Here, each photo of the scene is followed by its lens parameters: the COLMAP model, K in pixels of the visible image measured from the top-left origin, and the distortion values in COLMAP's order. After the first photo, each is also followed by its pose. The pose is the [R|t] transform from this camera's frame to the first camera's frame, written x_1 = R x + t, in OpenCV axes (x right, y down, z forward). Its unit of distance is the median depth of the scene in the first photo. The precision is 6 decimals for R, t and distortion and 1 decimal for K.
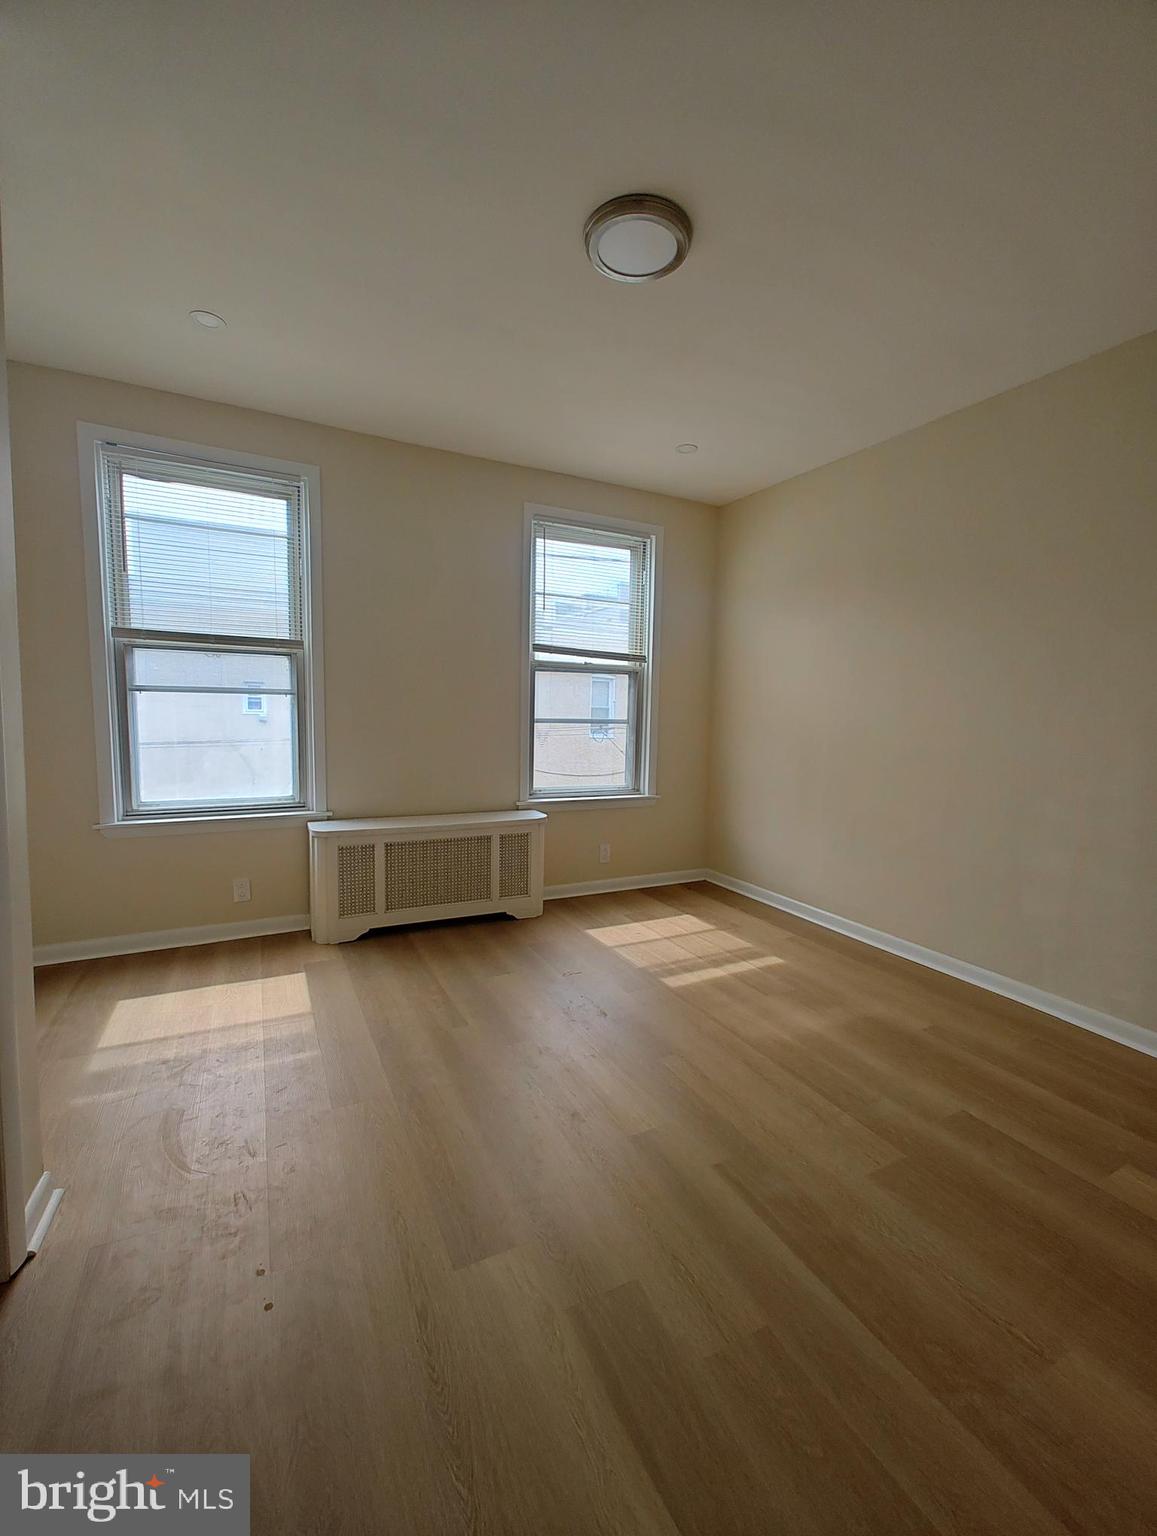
lens RADIAL K [[627.2, 0, 580.6], [0, 627.2, 770.8], [0, 0, 1]] dist [0.019753, -0.011762]
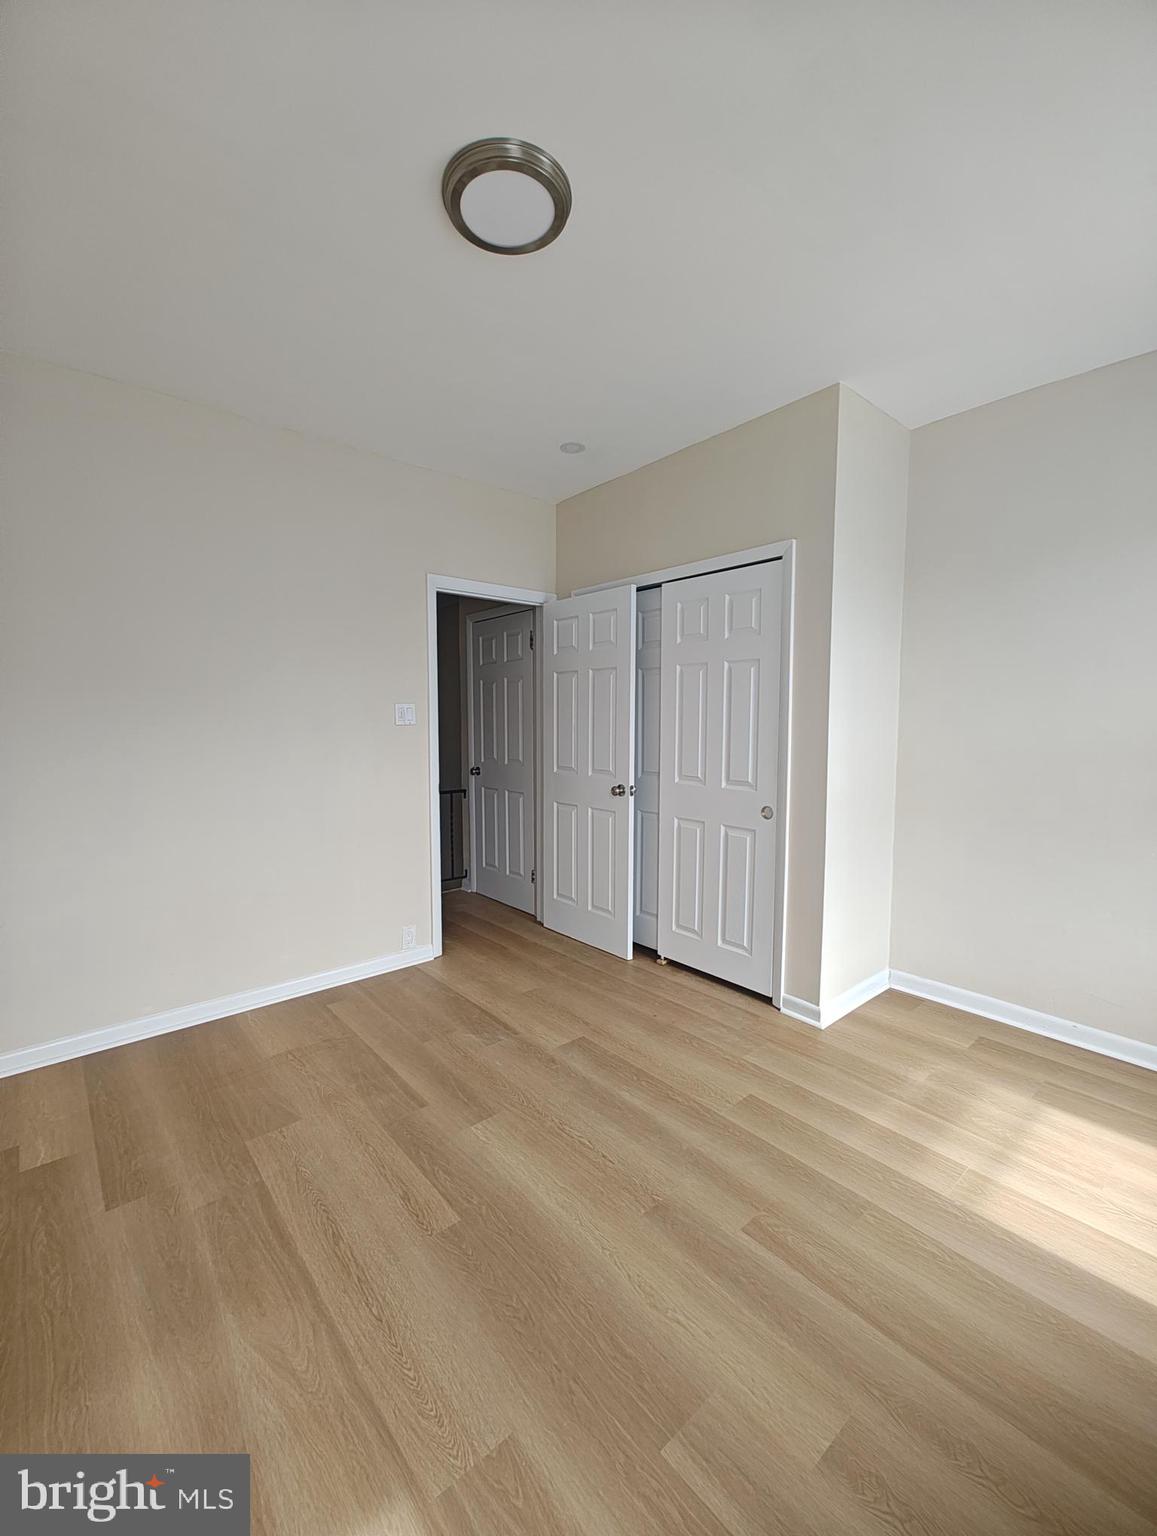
lens RADIAL K [[627.2, 0, 580.6], [0, 627.2, 770.8], [0, 0, 1]] dist [0.019753, -0.011762]
pose [[-0.972988, -0.008054, -0.230715, 0.135702], [-0.045974, 0.986133, 0.159460, -0.163883], [0.226231, 0.165760, -0.959866, 1.413284]]
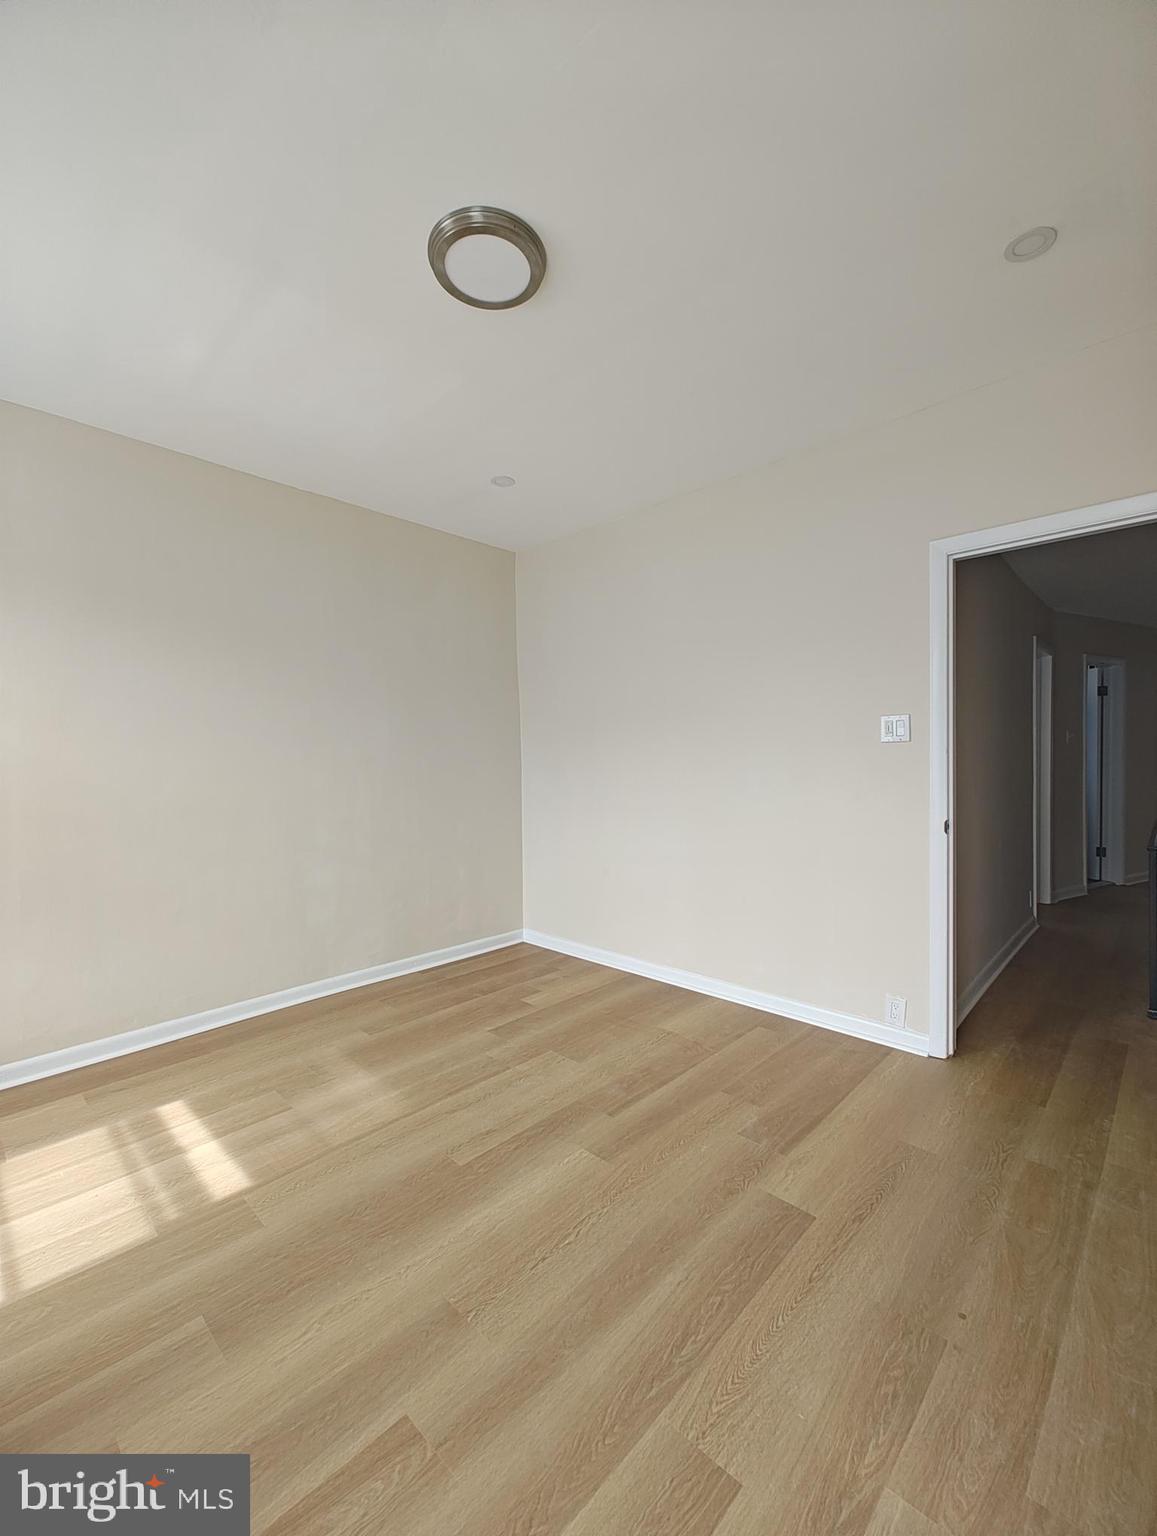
lens RADIAL K [[627.2, 0, 580.6], [0, 627.2, 770.8], [0, 0, 1]] dist [0.019753, -0.011762]
pose [[-0.320000, -0.038494, 0.946635, -0.620480], [0.093620, 0.992999, 0.072026, -0.110406], [-0.942781, 0.111672, -0.314156, 0.899132]]
